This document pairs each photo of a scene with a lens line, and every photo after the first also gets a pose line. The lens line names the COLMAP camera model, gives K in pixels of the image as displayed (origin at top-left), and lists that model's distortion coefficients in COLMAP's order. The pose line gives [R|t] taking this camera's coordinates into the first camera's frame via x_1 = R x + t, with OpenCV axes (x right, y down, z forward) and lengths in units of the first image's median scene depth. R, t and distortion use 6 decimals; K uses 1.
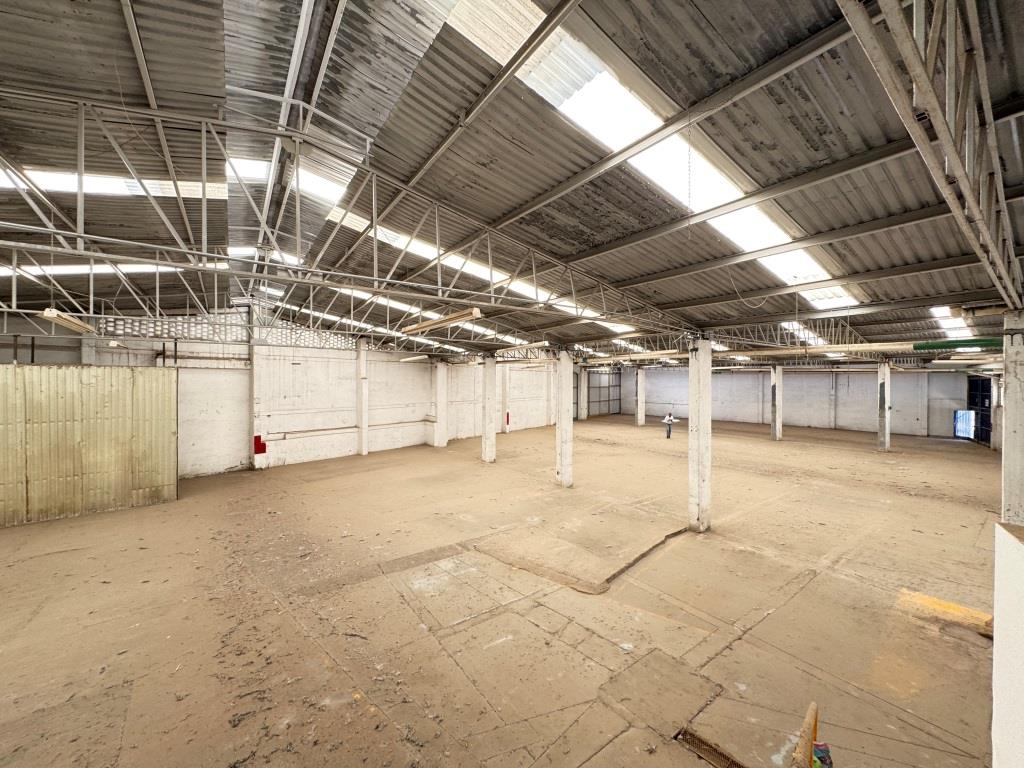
lens RADIAL K [[407.4, 0, 512.3], [0, 407.4, 382.6], [0, 0, 1]] dist [-0.002975, 0.000678]
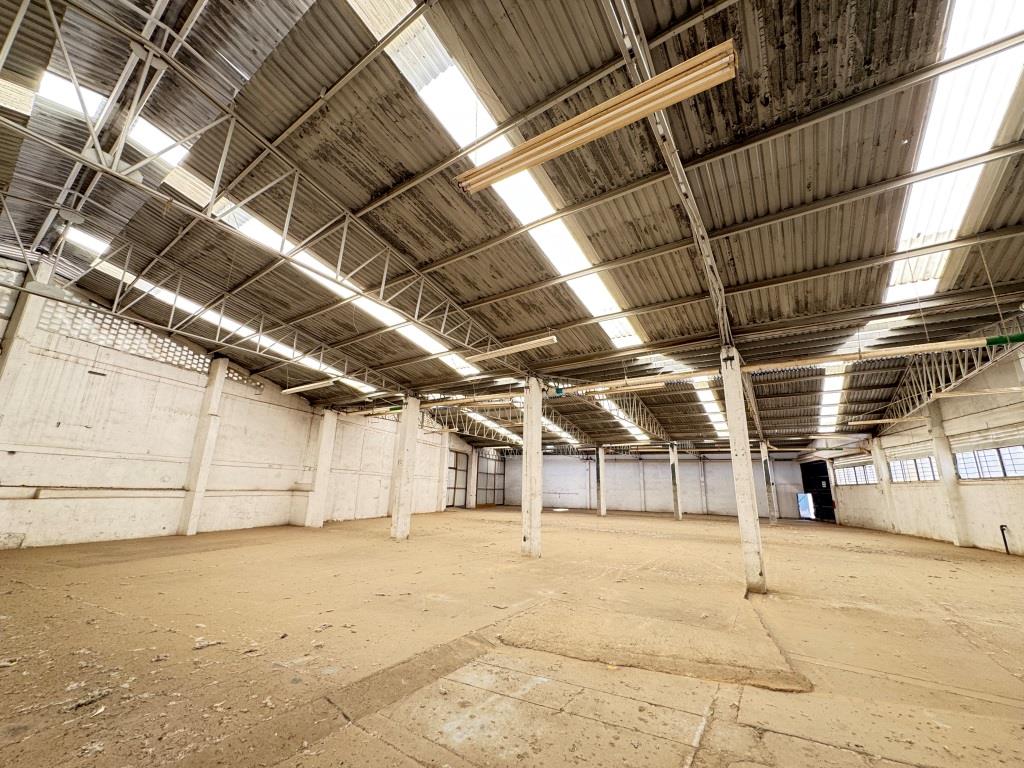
lens RADIAL K [[407.4, 0, 512.3], [0, 407.4, 382.6], [0, 0, 1]] dist [-0.002975, 0.000678]
pose [[0.936856, 0.107705, 0.332718, -0.255311], [-0.020782, 0.966858, -0.254467, 0.193173], [-0.349098, 0.231484, 0.908045, 0.393952]]
